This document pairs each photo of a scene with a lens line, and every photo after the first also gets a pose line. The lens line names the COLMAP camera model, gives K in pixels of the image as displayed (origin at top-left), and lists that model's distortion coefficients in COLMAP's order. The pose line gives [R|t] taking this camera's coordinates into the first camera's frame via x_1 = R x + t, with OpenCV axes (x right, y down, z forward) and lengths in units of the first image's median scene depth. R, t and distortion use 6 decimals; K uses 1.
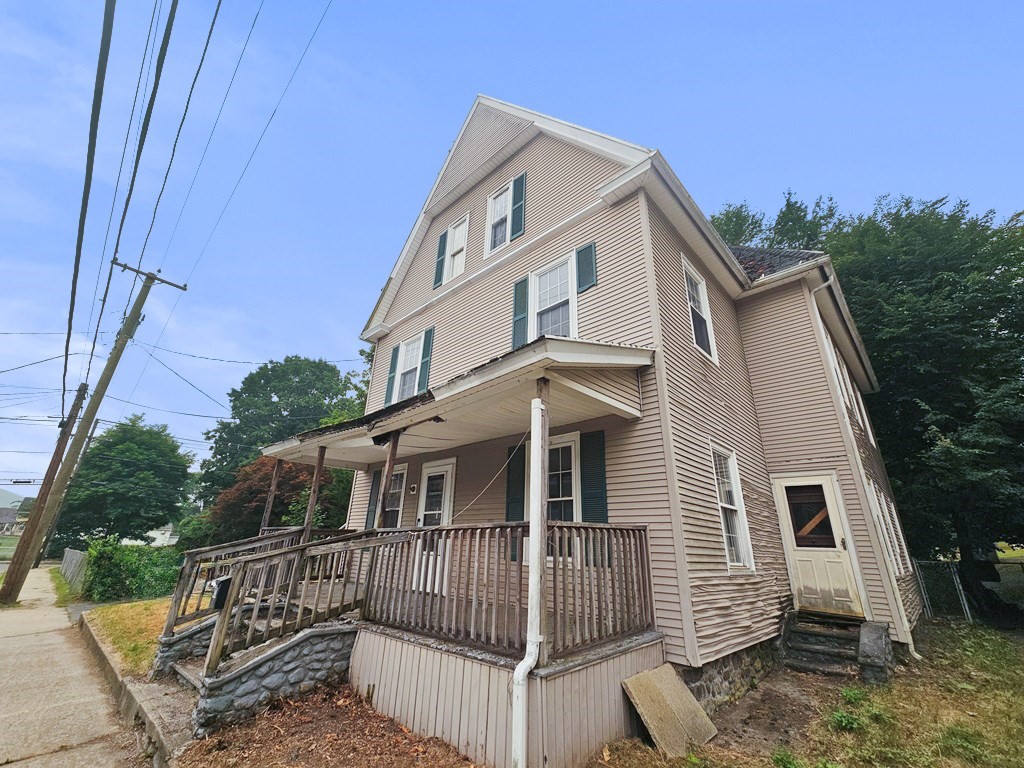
lens RADIAL K [[413.2, 0, 512.0], [0, 413.2, 384.0], [0, 0, 1]] dist [-0.000070, -0.000002]
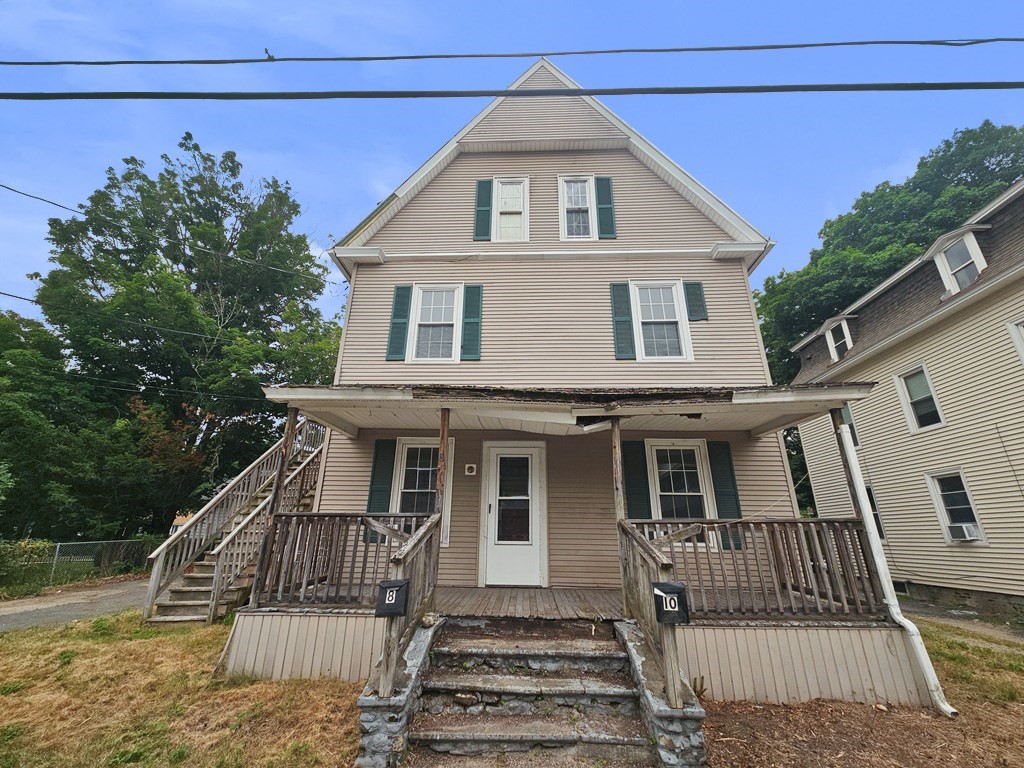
lens RADIAL K [[418.0, 0, 506.2], [0, 418.0, 381.4], [0, 0, 1]] dist [0.000475, -0.000004]
pose [[0.762458, 0.206470, 0.613211, -0.801872], [-0.230075, 0.972296, -0.041303, 0.101842], [-0.604751, -0.109593, 0.788838, 0.310040]]
